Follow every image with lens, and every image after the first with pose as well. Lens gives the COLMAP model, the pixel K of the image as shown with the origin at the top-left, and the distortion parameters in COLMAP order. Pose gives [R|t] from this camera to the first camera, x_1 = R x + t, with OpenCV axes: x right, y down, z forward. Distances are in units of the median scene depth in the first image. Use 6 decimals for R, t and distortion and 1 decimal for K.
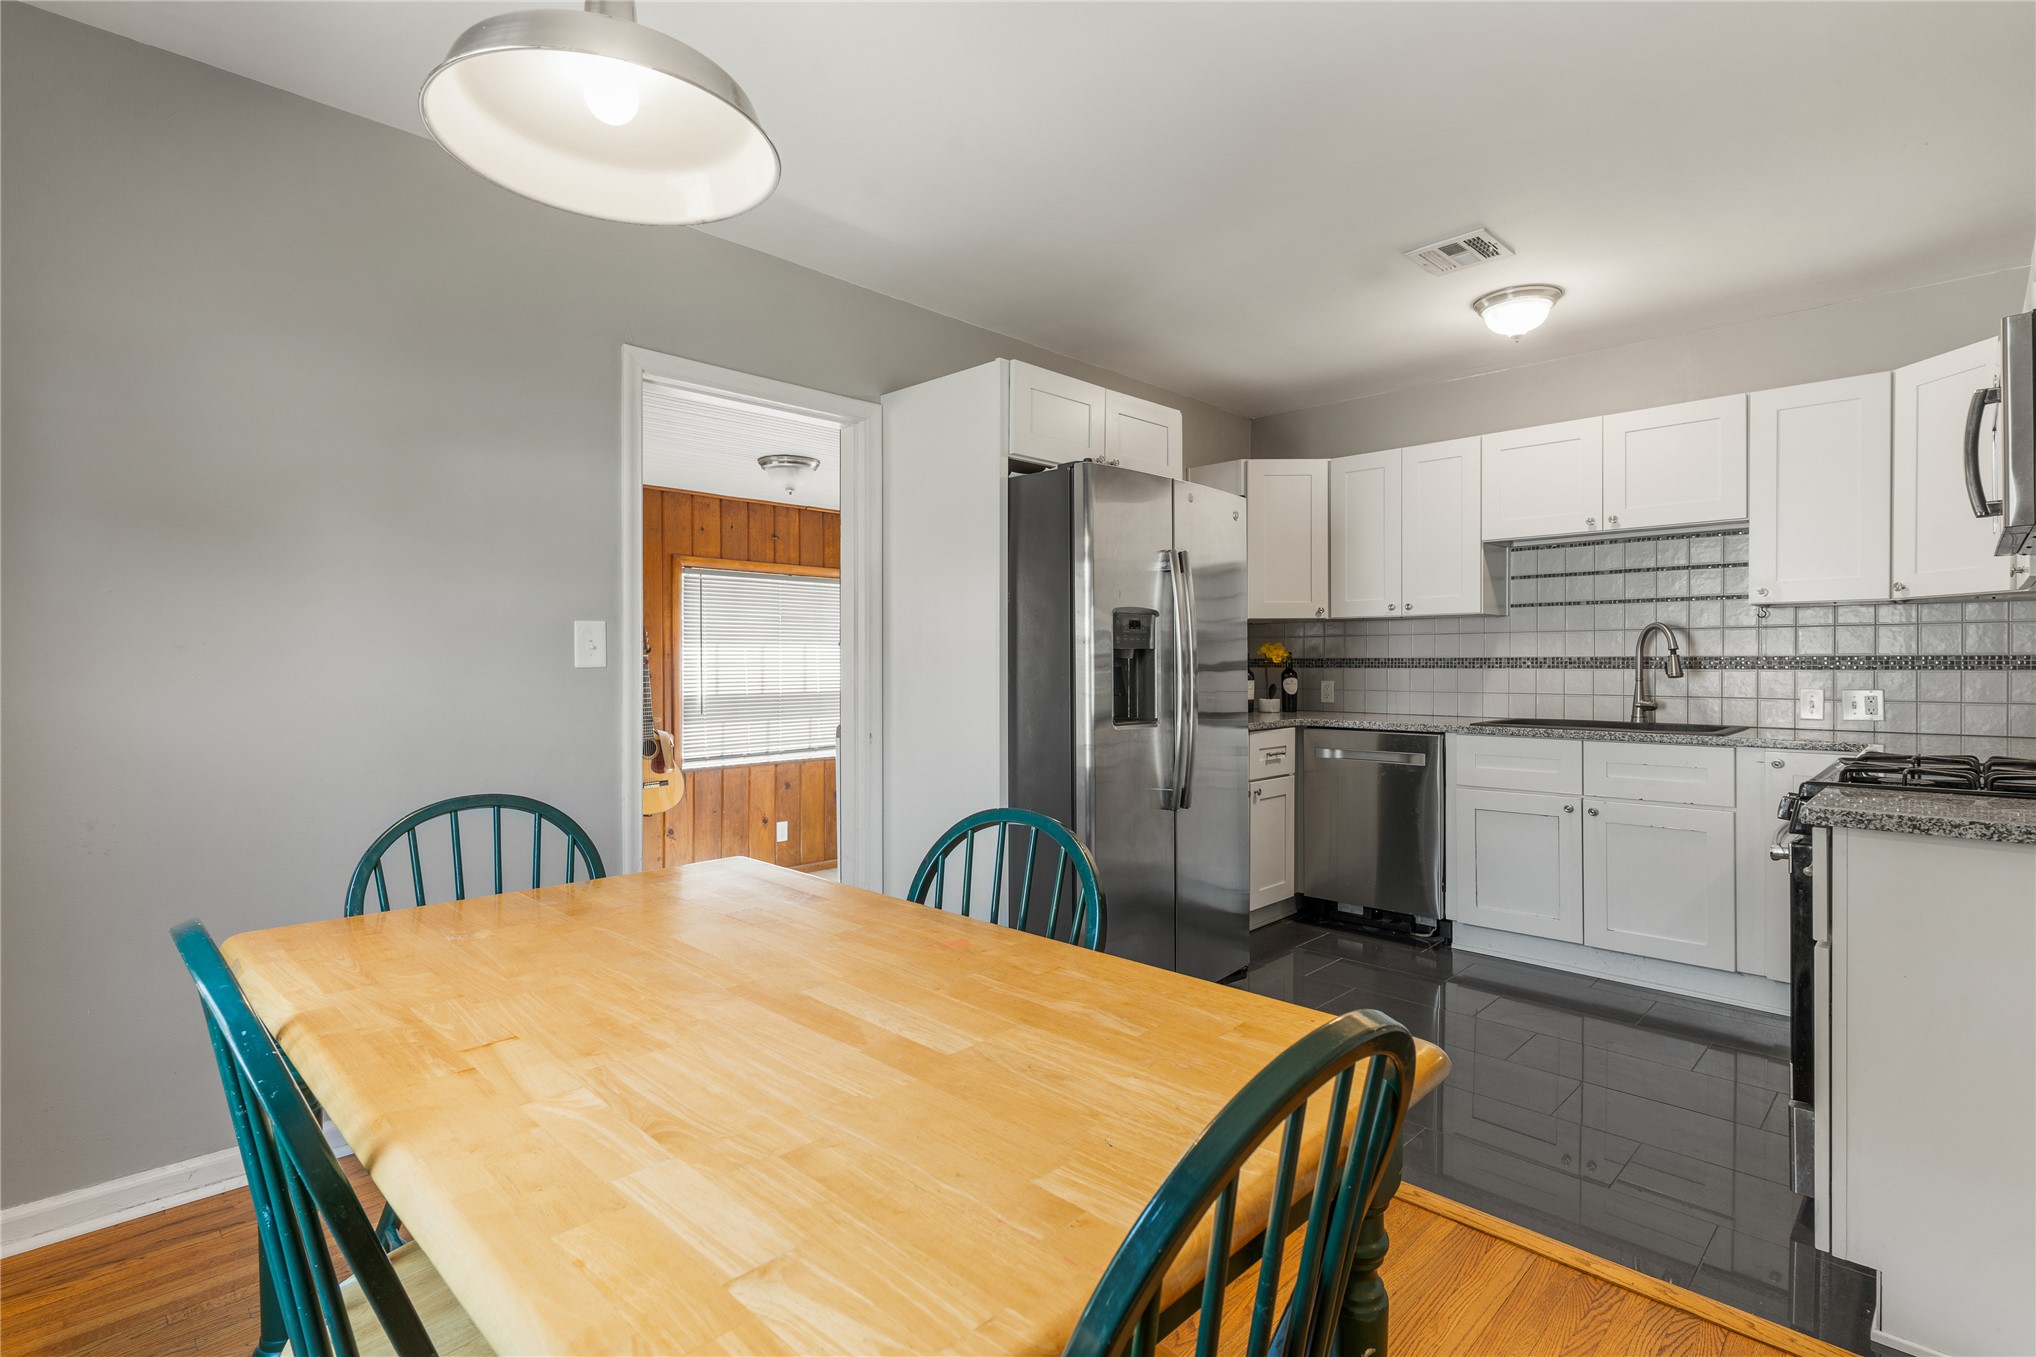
lens RADIAL K [[983.4, 0, 1007.1], [0, 983.4, 676.4], [0, 0, 1]] dist [-0.000635, 0.000826]
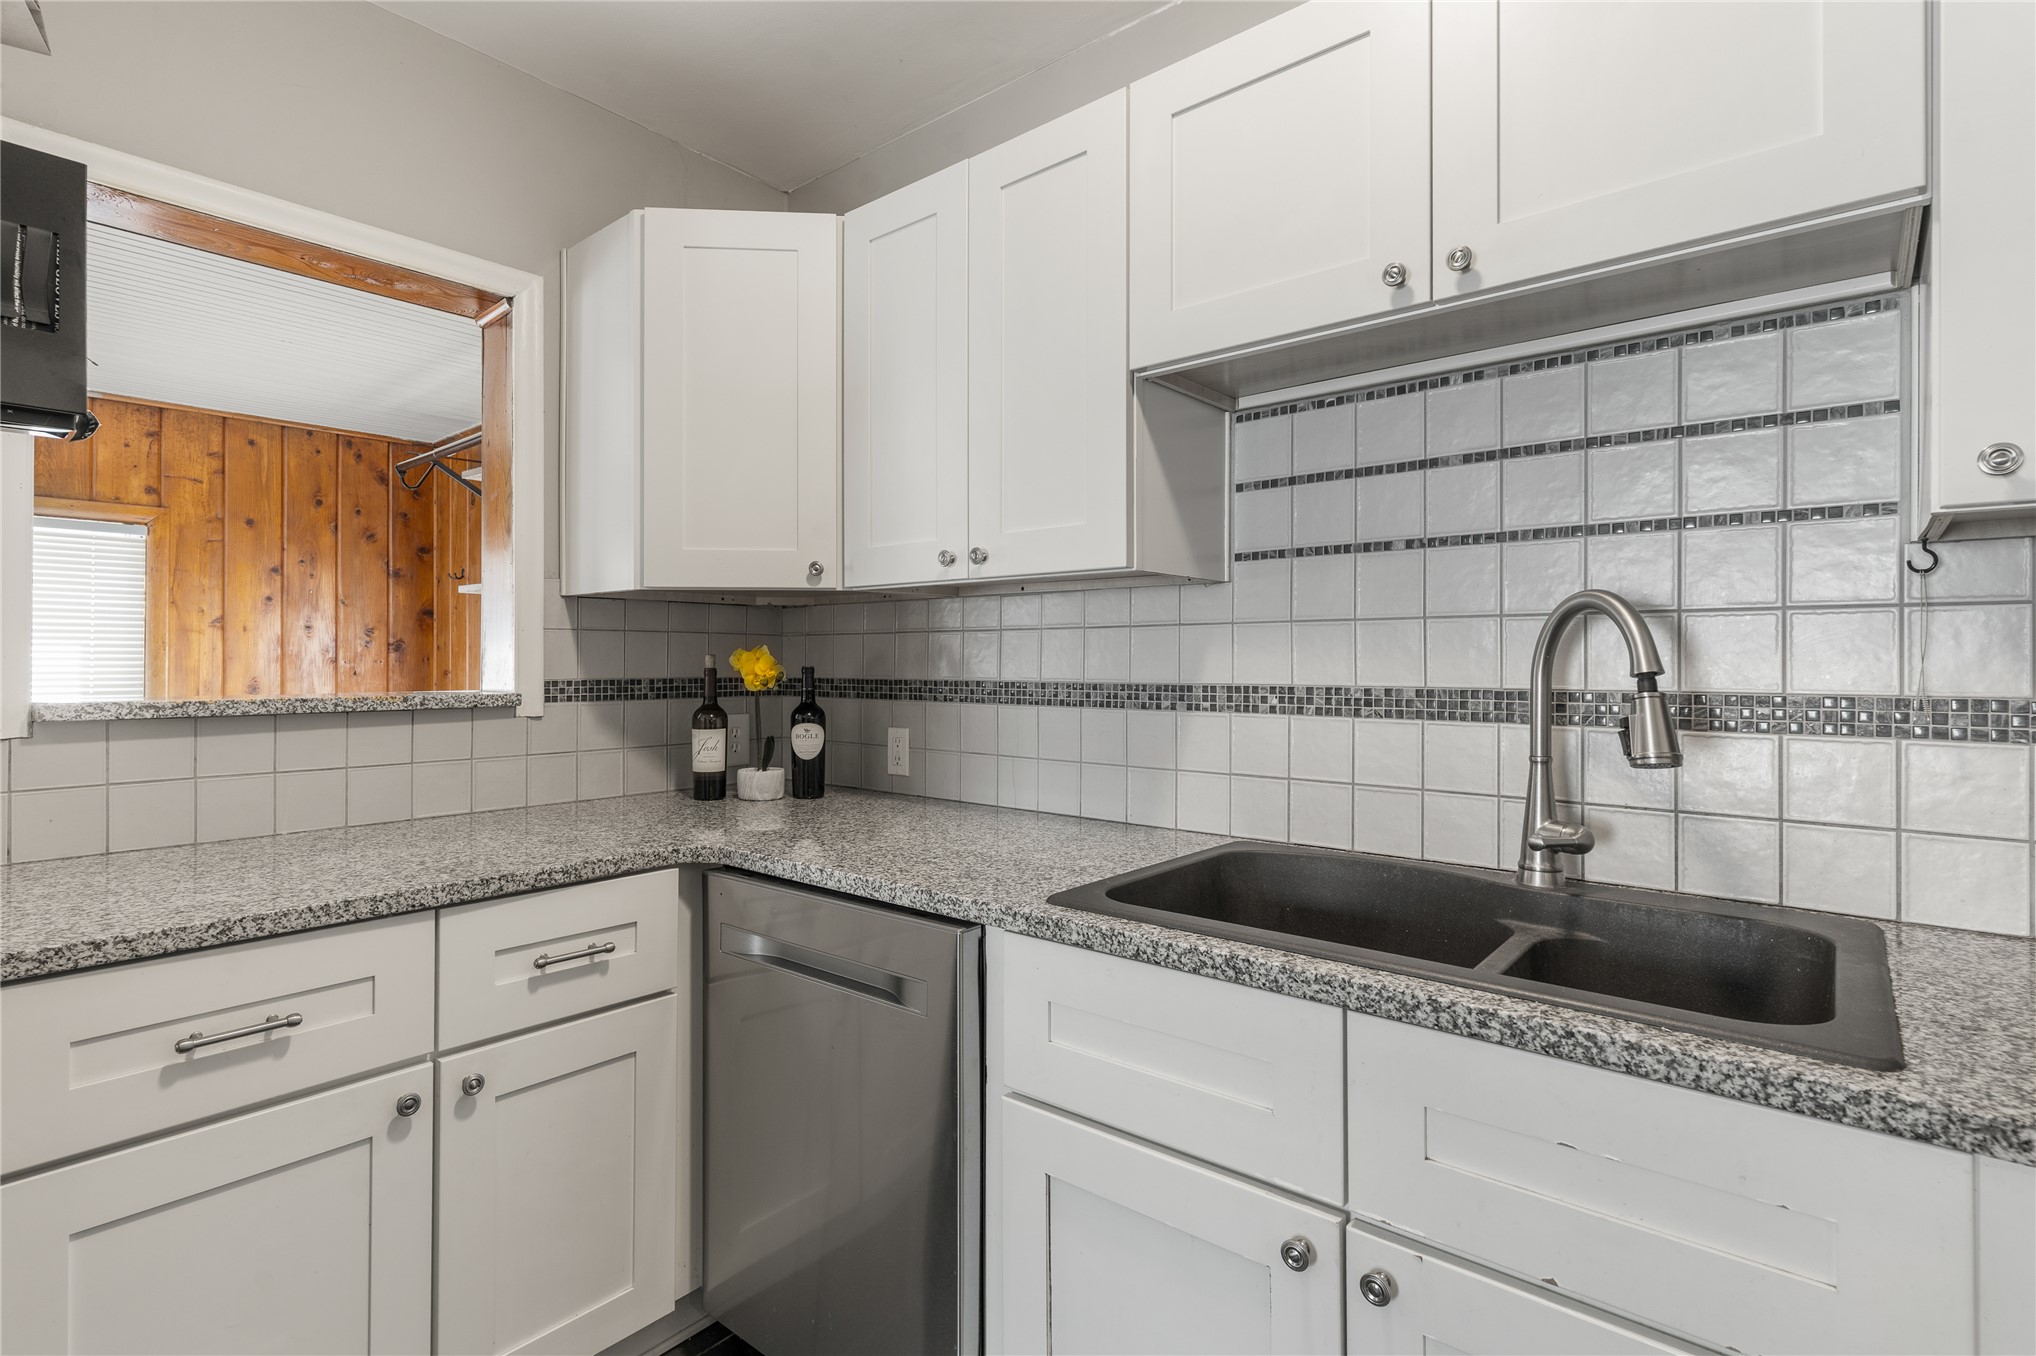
lens RADIAL K [[971.4, 0, 1018.1], [0, 971.4, 670.4], [0, 0, 1]] dist [-0.000034, 0.000895]
pose [[0.996641, 0.003767, 0.081810, 0.423976], [-0.003193, 0.999969, -0.007140, -0.024126], [-0.081834, 0.006855, 0.996622, 0.662114]]
